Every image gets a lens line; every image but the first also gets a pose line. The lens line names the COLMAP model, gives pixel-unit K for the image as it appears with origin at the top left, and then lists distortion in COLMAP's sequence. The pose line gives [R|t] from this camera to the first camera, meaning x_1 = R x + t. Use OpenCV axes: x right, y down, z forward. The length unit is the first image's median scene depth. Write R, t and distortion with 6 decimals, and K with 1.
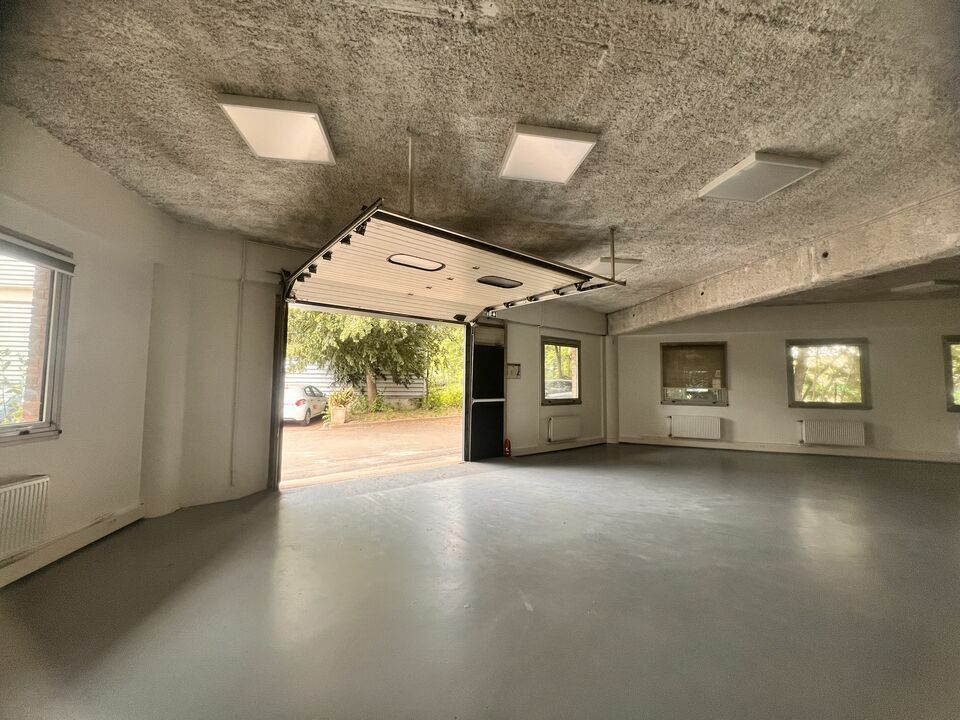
lens RADIAL K [[385.9, 0, 478.2], [0, 385.9, 359.0], [0, 0, 1]] dist [0.000589, -0.000099]
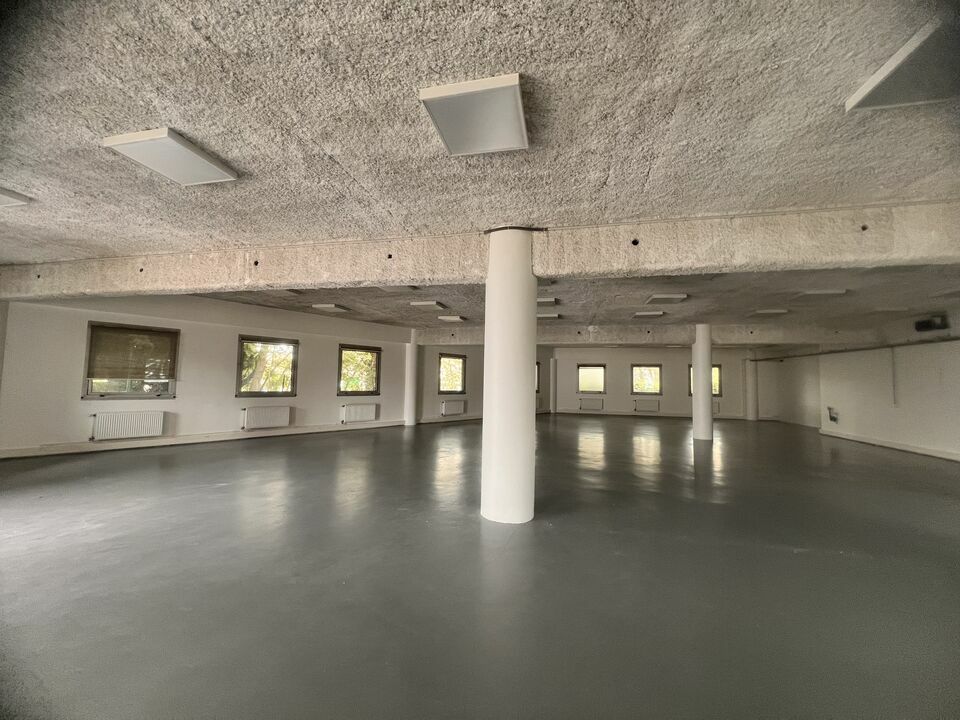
lens RADIAL K [[385.9, 0, 478.2], [0, 385.9, 359.0], [0, 0, 1]] dist [0.000589, -0.000099]
pose [[0.365038, 0.051739, 0.929554, 0.064054], [-0.074393, 0.996883, -0.026272, -0.004823], [-0.928016, -0.059562, 0.367749, -0.027911]]
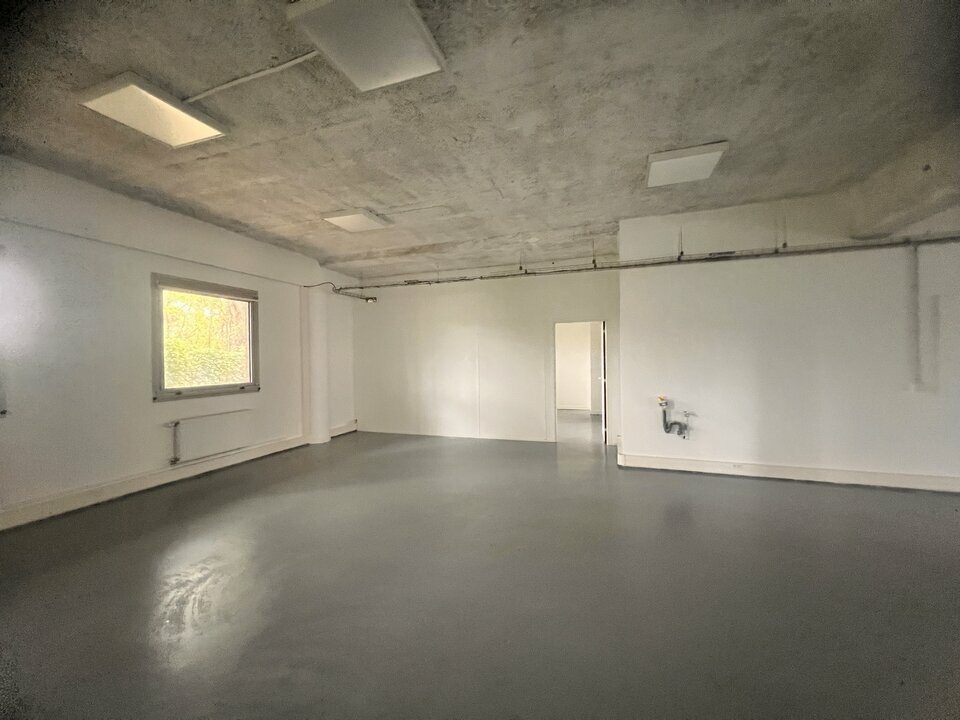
lens RADIAL K [[385.9, 0, 478.2], [0, 385.9, 359.0], [0, 0, 1]] dist [0.000589, -0.000099]
pose [[-0.877984, 0.002483, 0.478684, 0.733205], [-0.022506, 0.998667, -0.046460, 0.001381], [-0.478161, -0.051564, -0.876757, -0.049652]]
